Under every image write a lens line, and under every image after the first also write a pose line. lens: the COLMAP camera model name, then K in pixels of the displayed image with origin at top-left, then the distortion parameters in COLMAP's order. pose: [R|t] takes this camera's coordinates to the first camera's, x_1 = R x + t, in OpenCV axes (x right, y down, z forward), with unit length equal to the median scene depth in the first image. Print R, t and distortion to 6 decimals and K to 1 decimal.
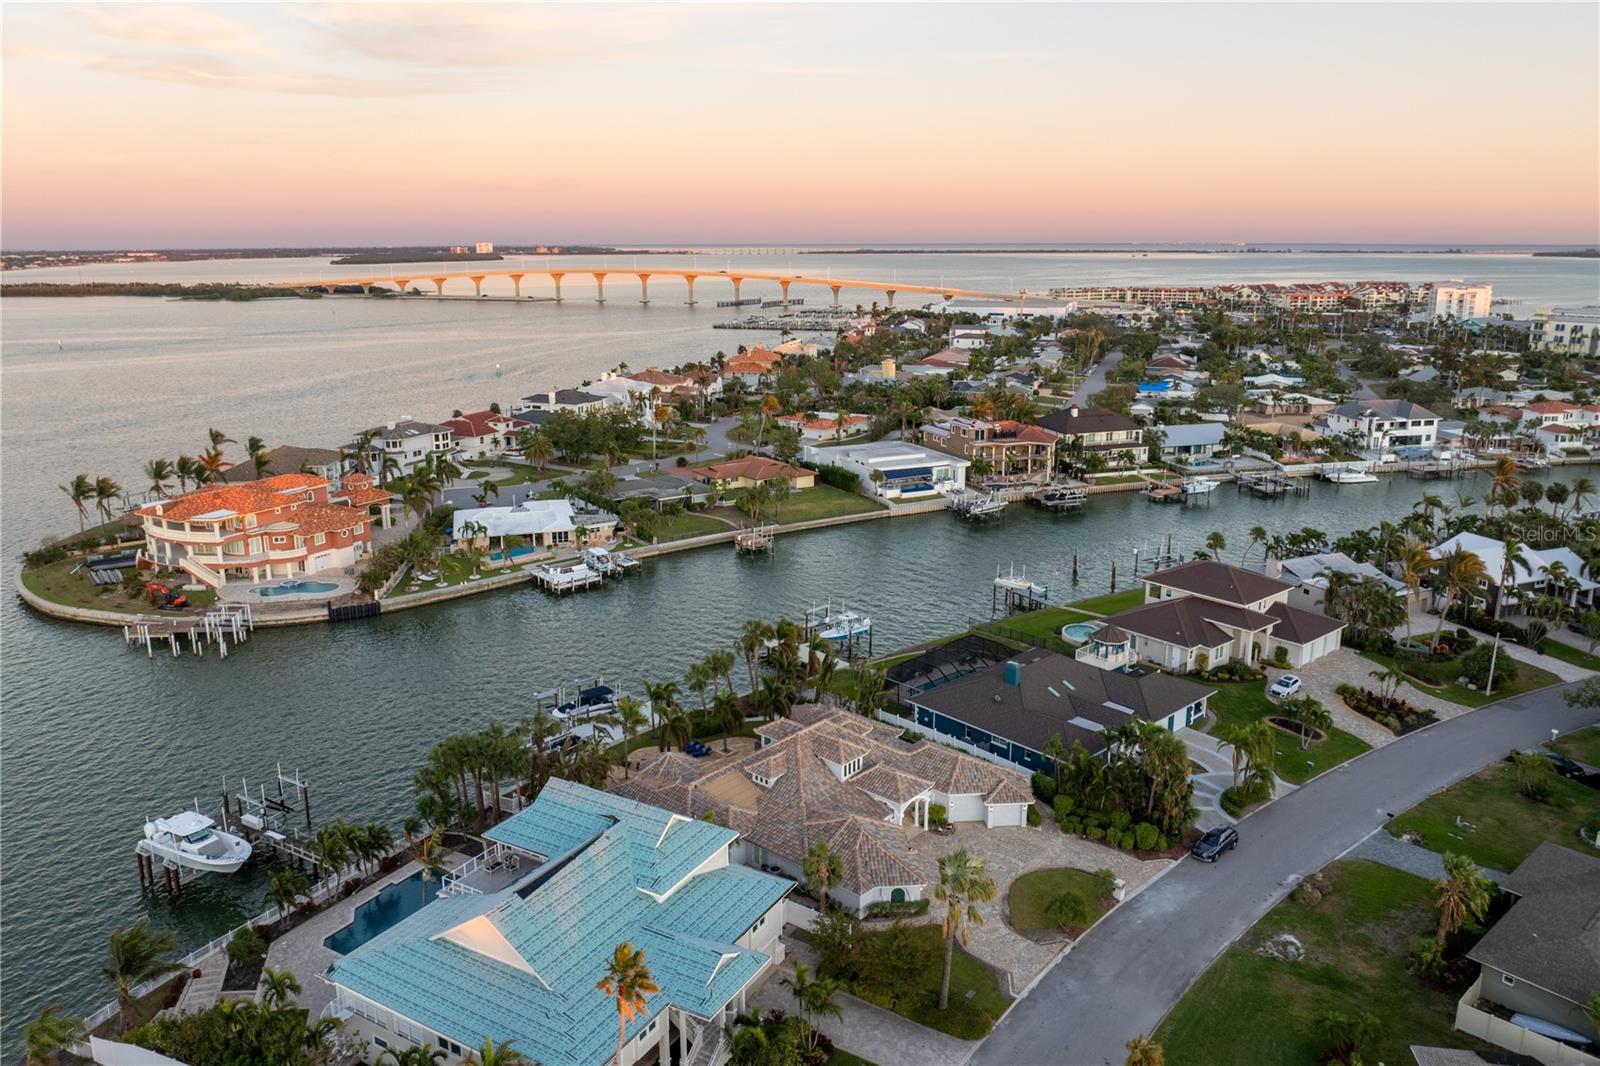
lens RADIAL K [[1136.5, 0, 801.5], [0, 1136.5, 524.9], [0, 0, 1]] dist [-0.036768, -0.003178]
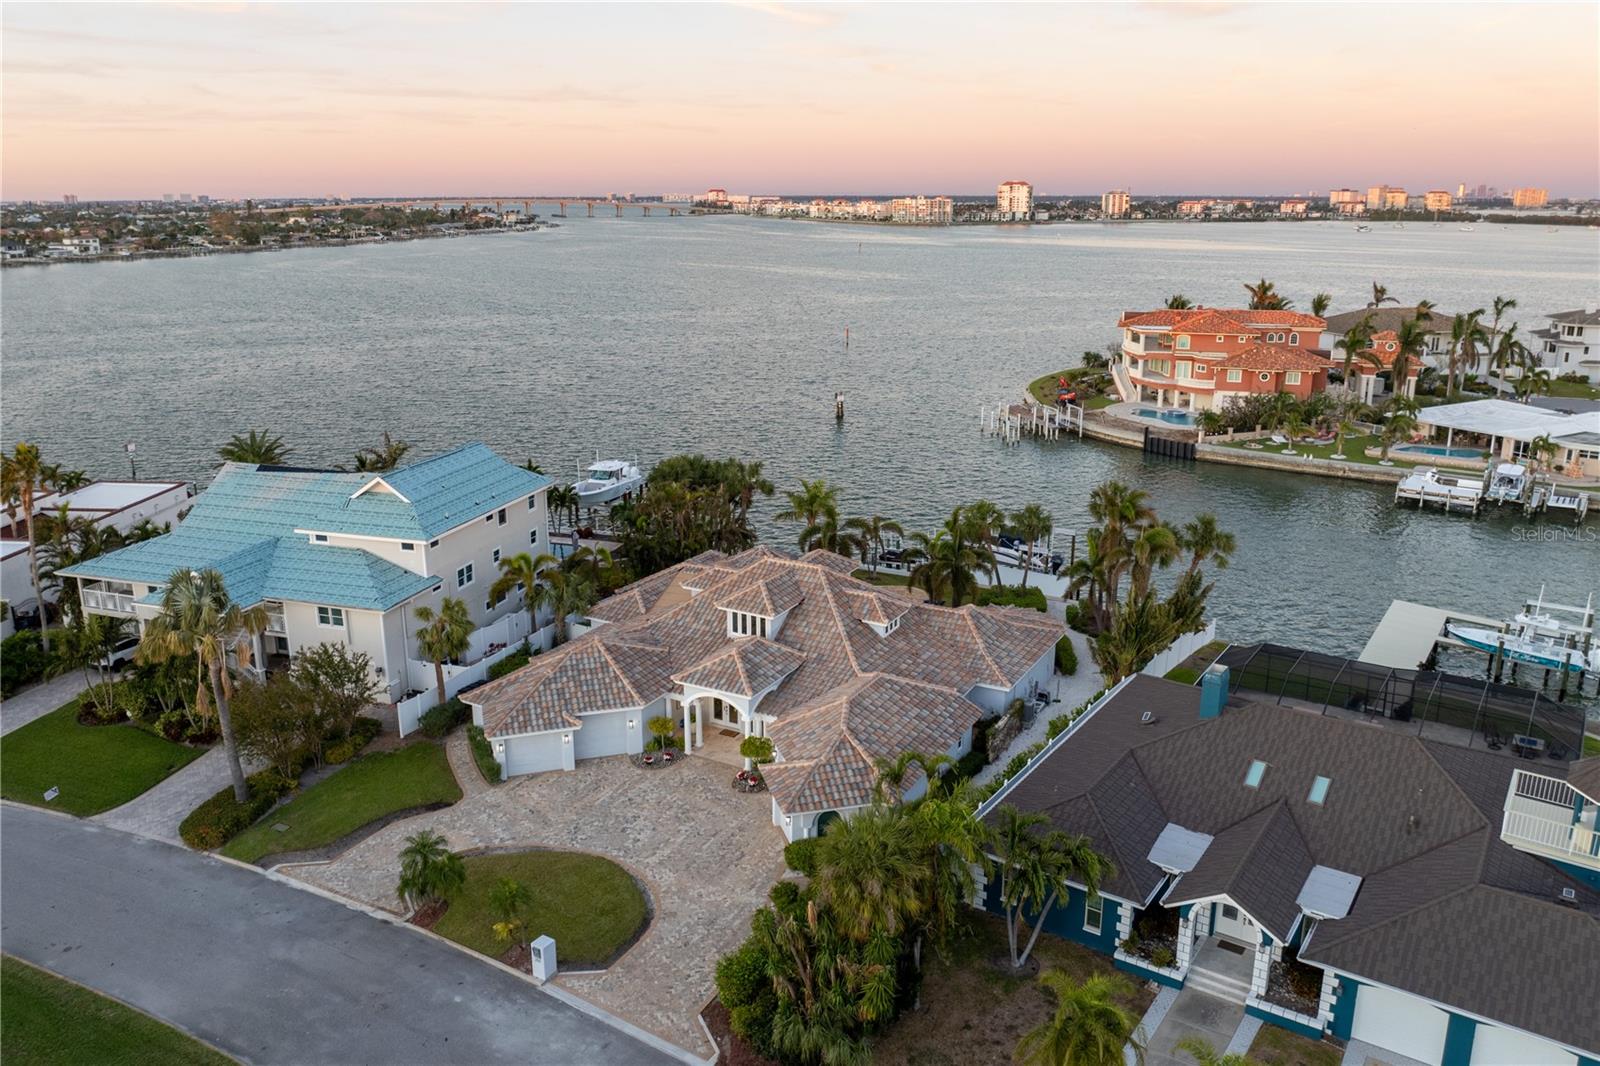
lens RADIAL K [[1182.5, 0, 805.2], [0, 1182.5, 501.7], [0, 0, 1]] dist [-0.034502, -0.009268]
pose [[0.223647, 0.246191, -0.943065, 0.369527], [-0.234130, 0.952813, 0.193212, 0.007356], [0.946132, 0.177588, 0.270734, 0.472261]]
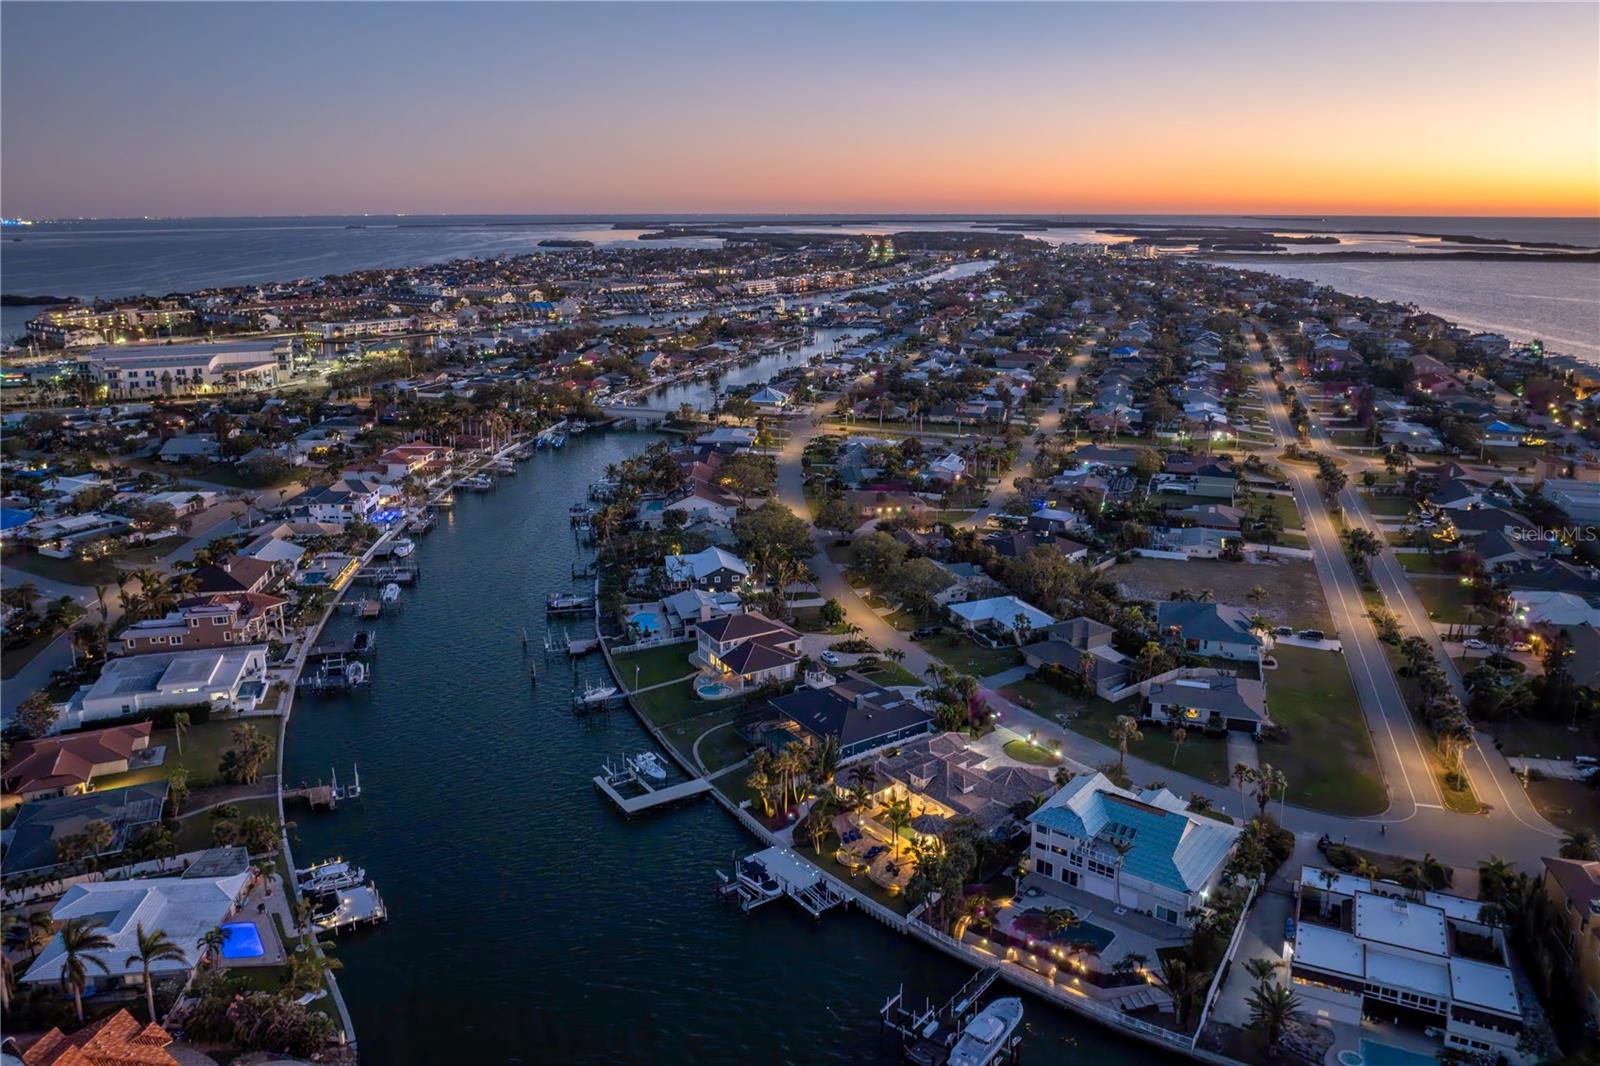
lens RADIAL K [[1122.6, 0, 807.4], [0, 1122.6, 529.8], [0, 0, 1]] dist [-0.015597, -0.035135]
pose [[0.145511, -0.267292, 0.952566, -0.913295], [0.238339, 0.943928, 0.228461, -0.347852], [-0.960219, 0.193790, 0.201058, 0.446909]]
